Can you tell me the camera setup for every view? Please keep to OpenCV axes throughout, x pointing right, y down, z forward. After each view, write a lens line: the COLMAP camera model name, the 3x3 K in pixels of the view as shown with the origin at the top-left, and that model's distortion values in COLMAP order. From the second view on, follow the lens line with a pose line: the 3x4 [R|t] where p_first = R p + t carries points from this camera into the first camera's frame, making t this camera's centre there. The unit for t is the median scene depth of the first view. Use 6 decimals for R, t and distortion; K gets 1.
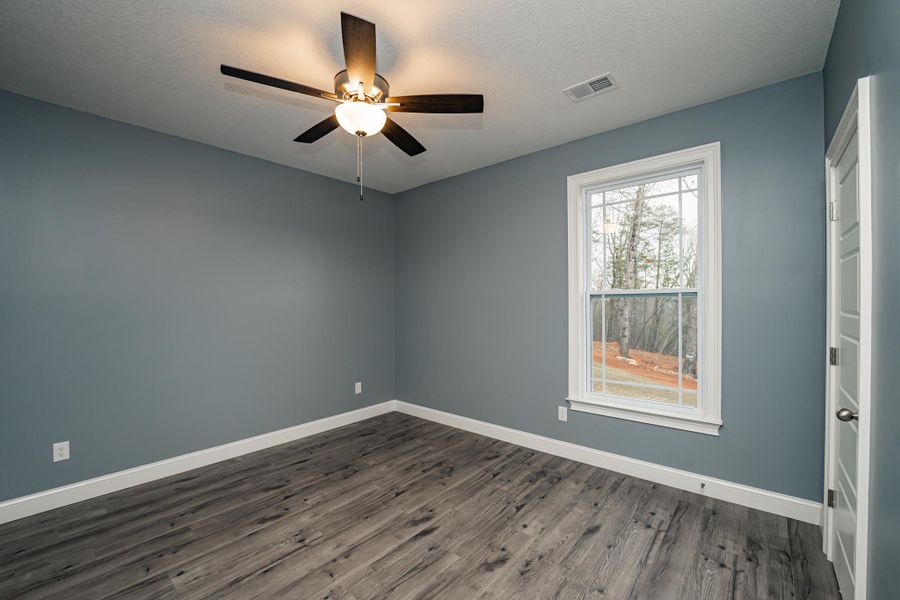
lens RADIAL K [[369.4, 0, 450.5], [0, 369.4, 304.4], [0, 0, 1]] dist [-0.024018, 0.001207]
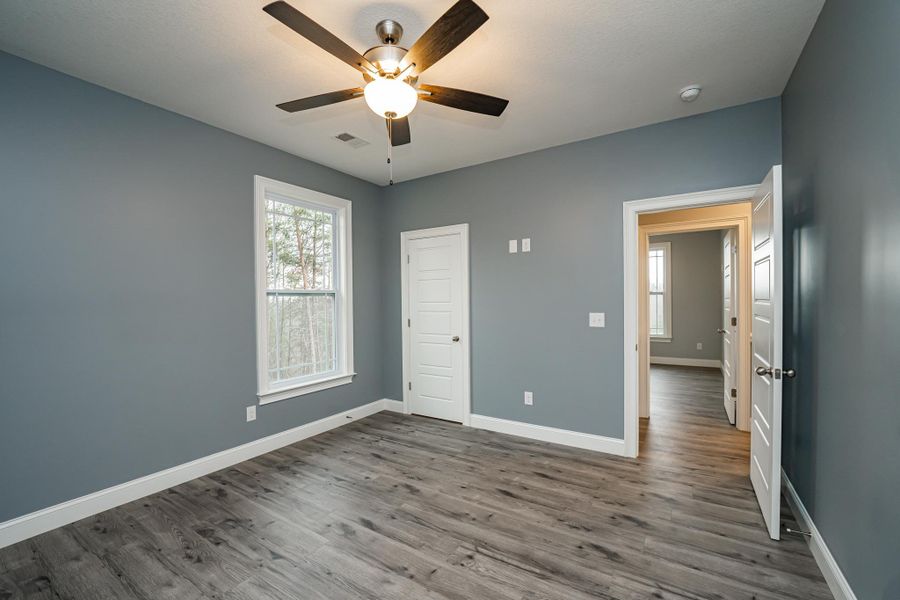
lens RADIAL K [[369.4, 0, 450.5], [0, 369.4, 304.4], [0, 0, 1]] dist [-0.024018, 0.001207]
pose [[-0.134787, -0.001254, 0.990874, -0.924065], [0.017252, 0.999845, 0.003612, 0.015768], [-0.990724, 0.017581, -0.134745, 0.760174]]
